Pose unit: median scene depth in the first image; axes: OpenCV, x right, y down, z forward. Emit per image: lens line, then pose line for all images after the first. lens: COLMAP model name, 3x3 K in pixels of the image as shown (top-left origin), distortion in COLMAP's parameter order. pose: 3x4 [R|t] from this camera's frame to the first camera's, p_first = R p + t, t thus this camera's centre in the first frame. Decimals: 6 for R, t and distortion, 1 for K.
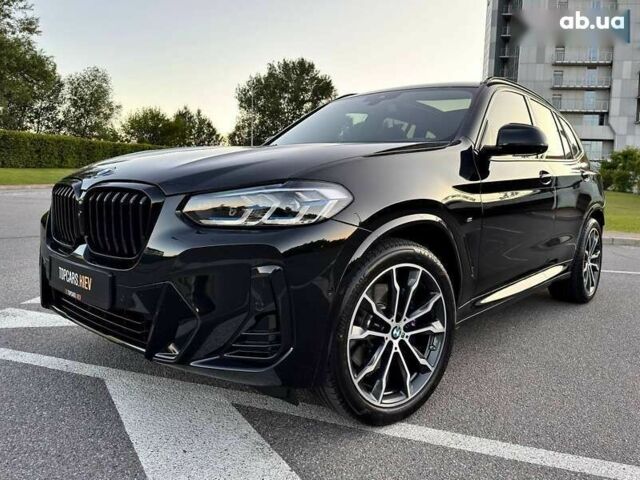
lens RADIAL K [[480.9, 0, 327.6], [0, 480.9, 225.5], [0, 0, 1]] dist [0.089443, -0.126778]
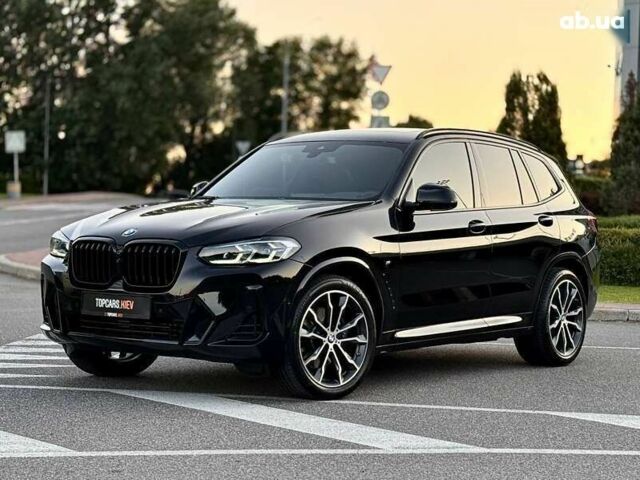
lens RADIAL K [[1457.2, 0, 320.5], [0, 1457.2, 240.8], [0, 0, 1]] dist [0.068333, 0.460998]
pose [[0.995586, -0.016110, 0.092465, -0.287944], [0.022585, 0.997332, -0.069418, 0.228397], [-0.091100, 0.071200, 0.993293, -3.337054]]
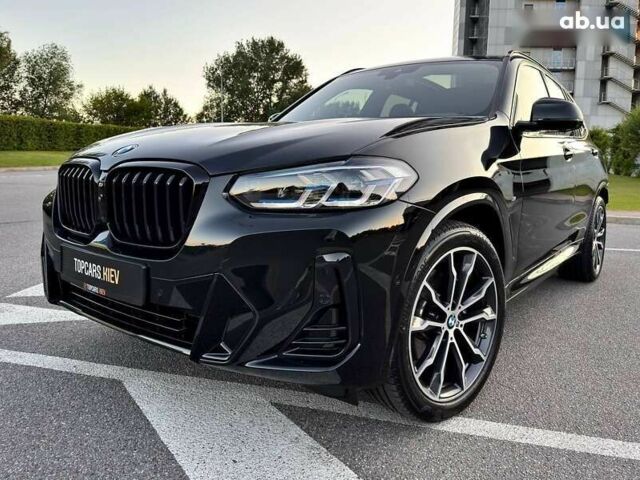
lens RADIAL K [[484.4, 0, 332.6], [0, 484.4, 218.4], [0, 0, 1]] dist [0.071324, -0.094261]
pose [[0.997553, -0.014989, 0.068283, -0.144182], [0.013413, 0.999634, 0.023480, -0.001475], [-0.068610, -0.022506, 0.997390, 0.085488]]
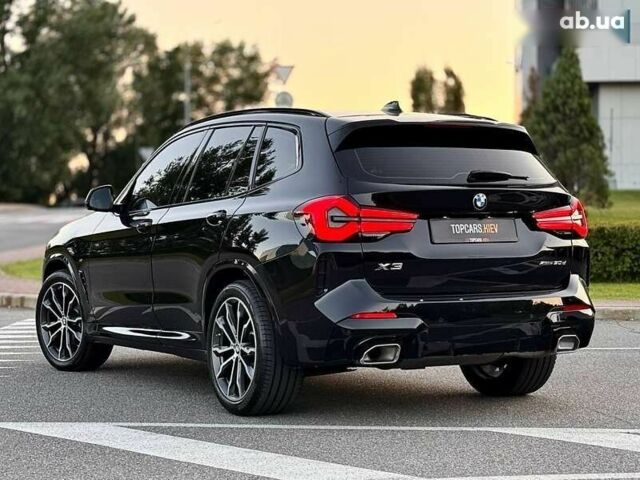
lens RADIAL K [[1457.2, 0, 320.5], [0, 1457.2, 240.8], [0, 0, 1]] dist [0.068333, 0.460998]
pose [[0.986638, -0.049706, 0.155163, -0.242269], [0.061045, 0.995734, -0.069192, 0.196479], [-0.151062, 0.077739, 0.985463, -2.861316]]
